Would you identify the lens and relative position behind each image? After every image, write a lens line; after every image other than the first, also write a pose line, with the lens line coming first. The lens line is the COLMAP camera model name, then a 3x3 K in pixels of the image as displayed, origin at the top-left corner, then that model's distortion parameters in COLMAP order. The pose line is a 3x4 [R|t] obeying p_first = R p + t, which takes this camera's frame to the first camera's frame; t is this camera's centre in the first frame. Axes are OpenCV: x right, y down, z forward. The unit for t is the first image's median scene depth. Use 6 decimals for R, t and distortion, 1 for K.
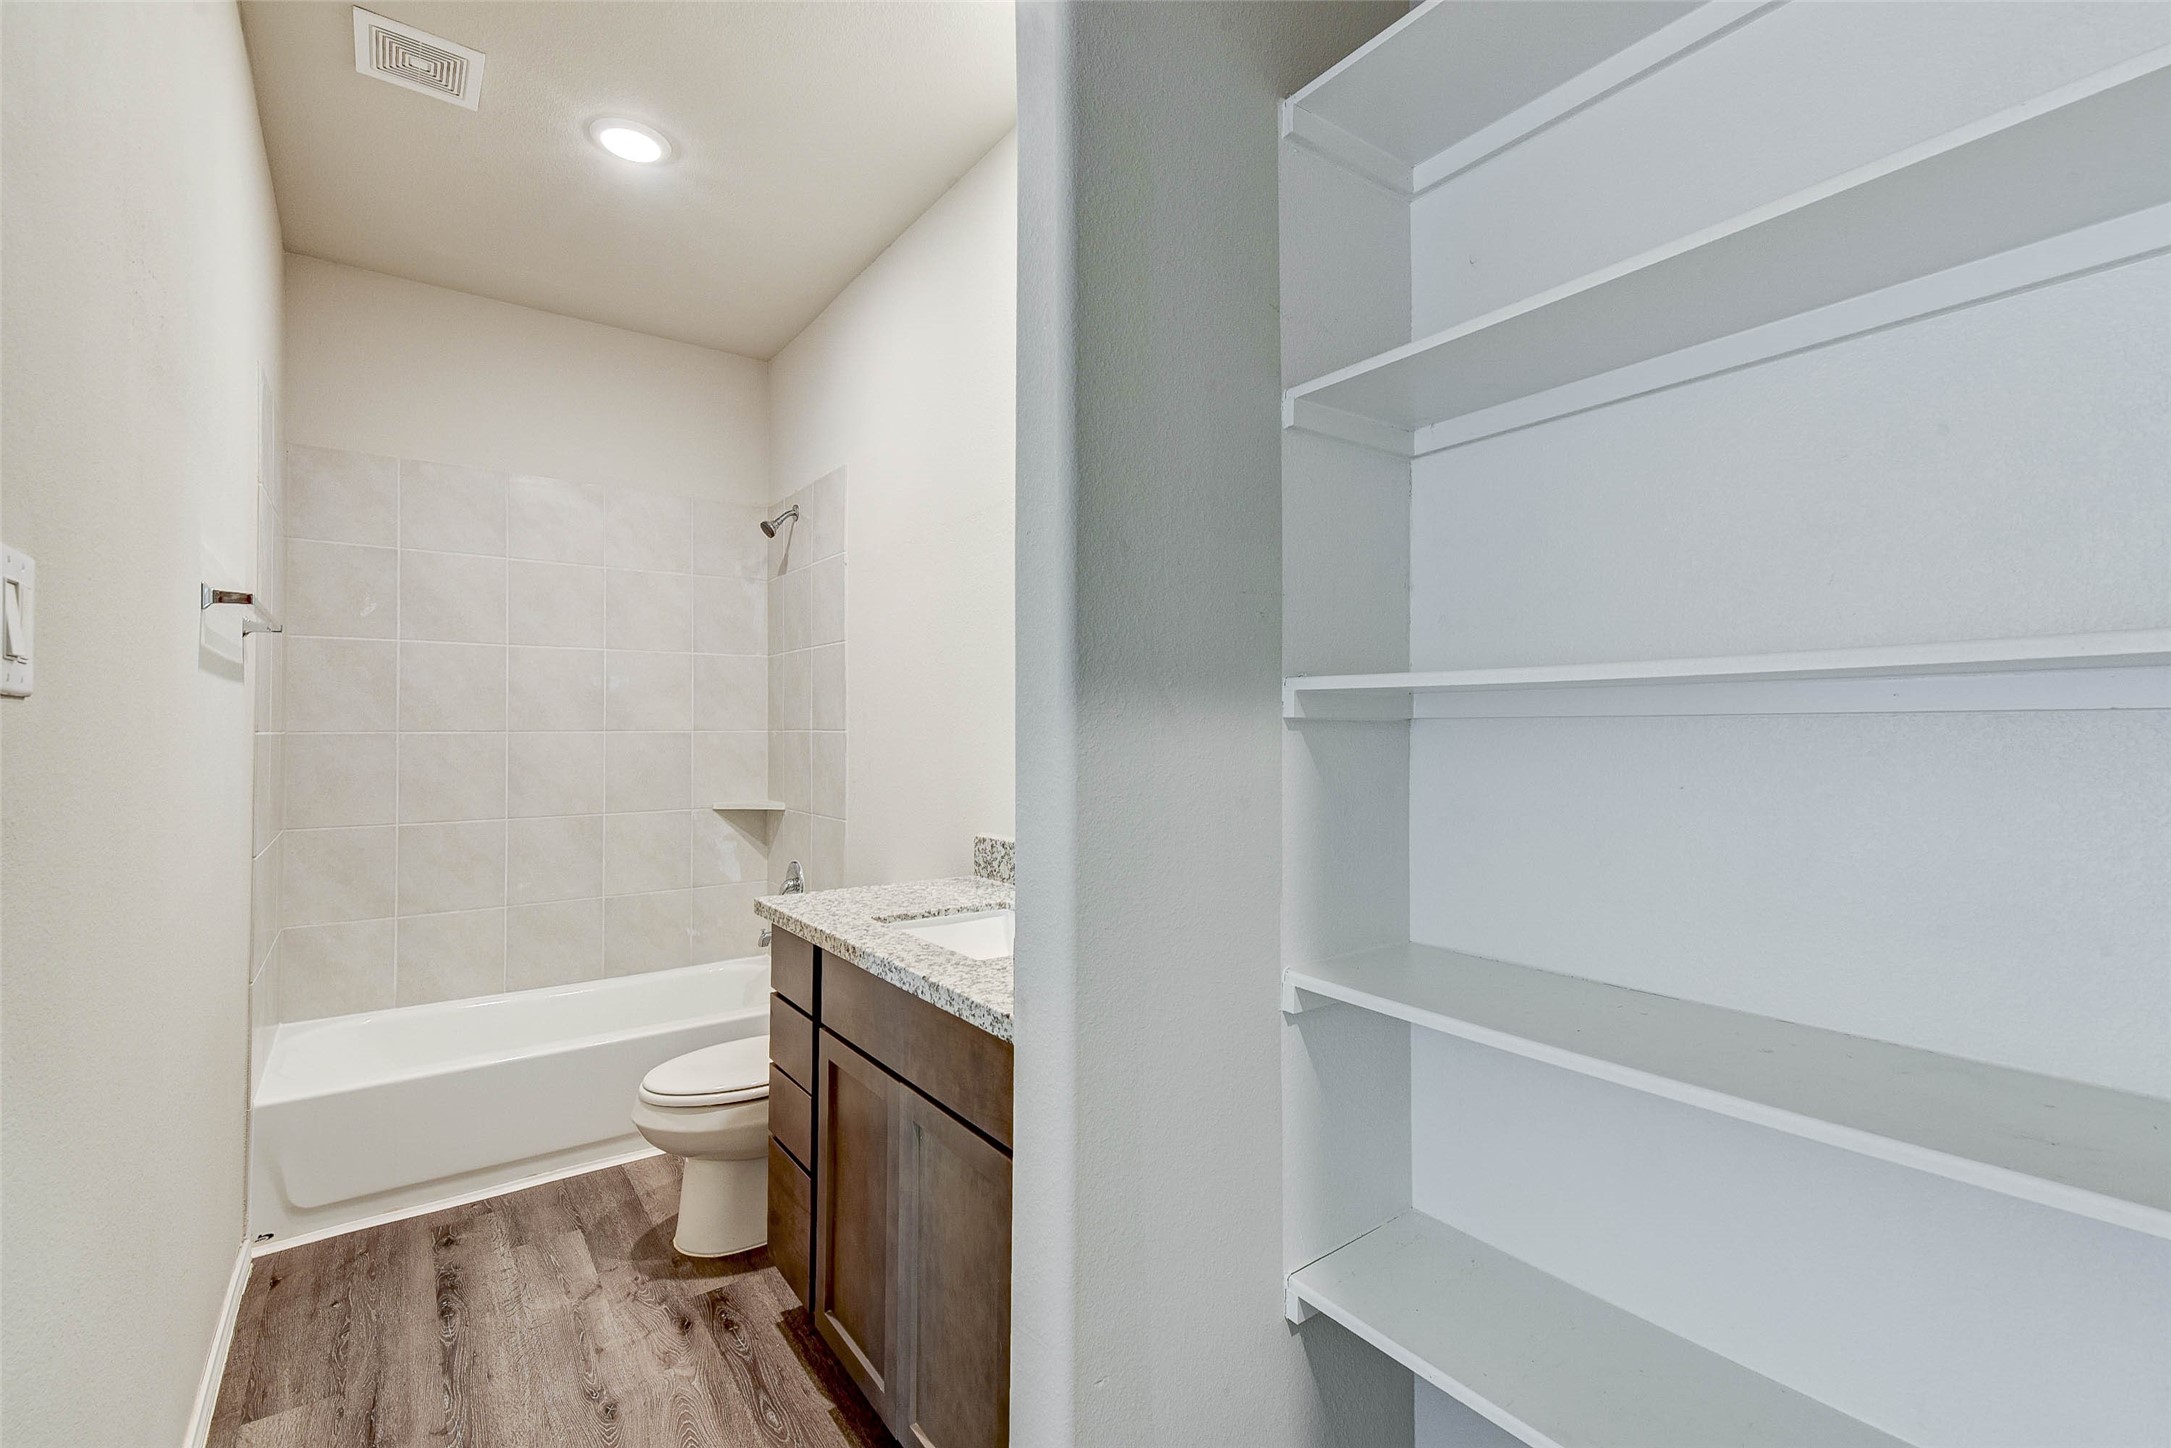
lens RADIAL K [[953.5, 0, 1085.5], [0, 953.5, 724.0], [0, 0, 1]] dist [0.028199, -0.013093]
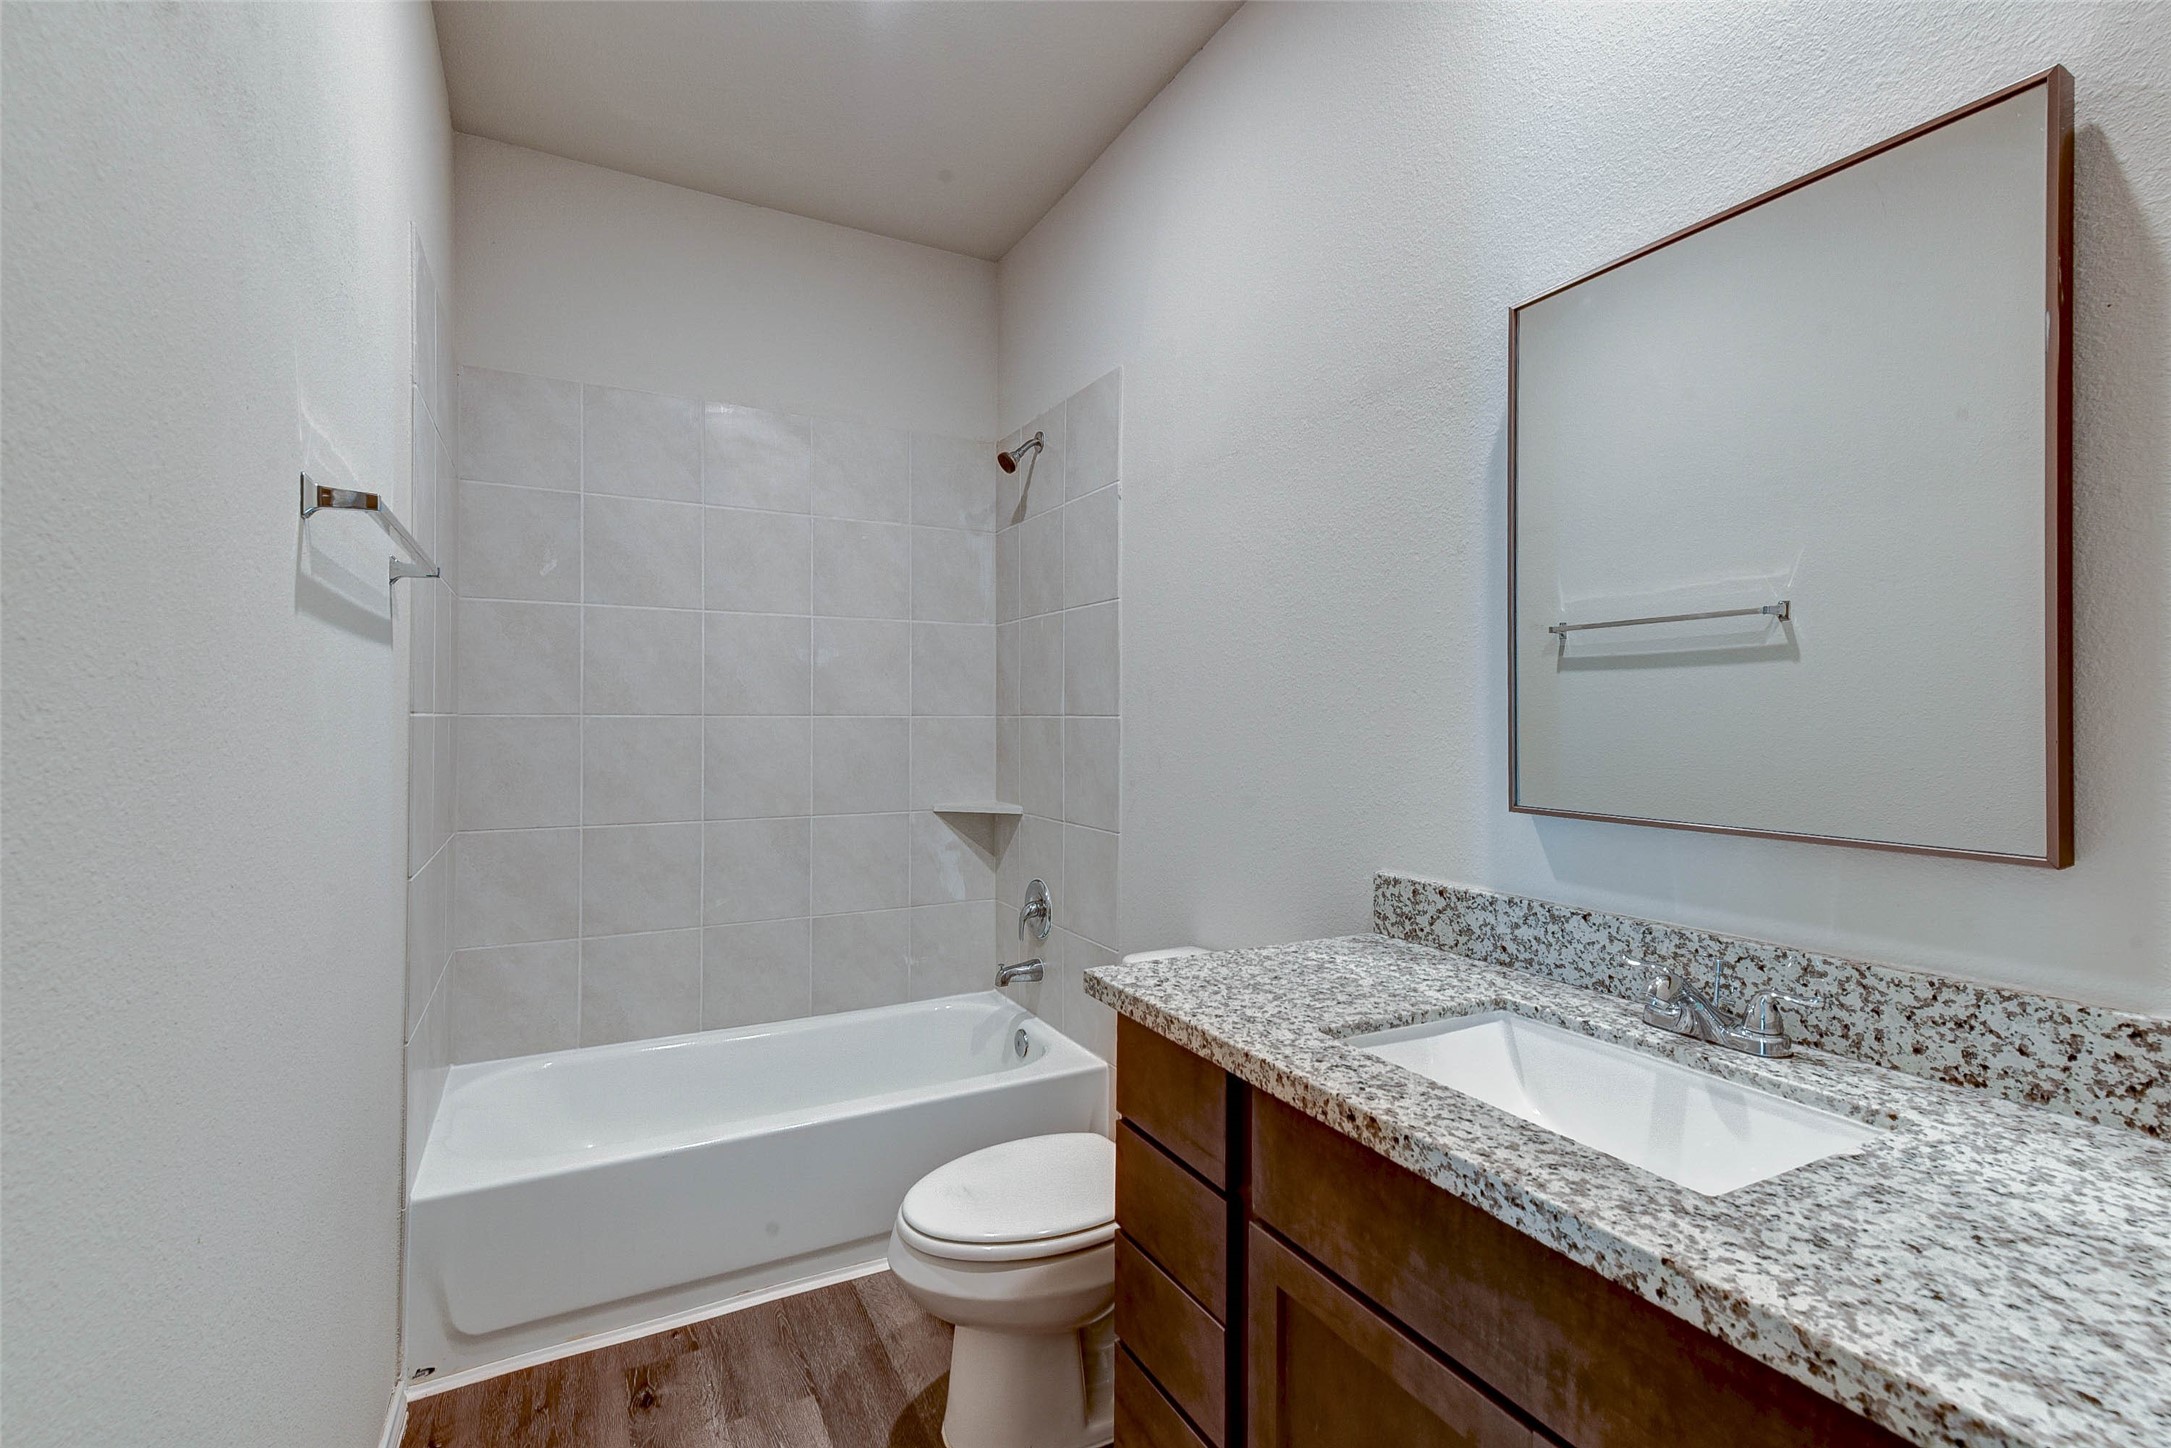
lens RADIAL K [[942.0, 0, 1085.5], [0, 942.0, 724.0], [0, 0, 1]] dist [0.022783, -0.008618]
pose [[0.991908, 0.005500, -0.126839, -0.226624], [-0.004009, 0.999920, 0.012005, 0.005427], [0.126895, -0.011399, 0.991851, 0.310478]]
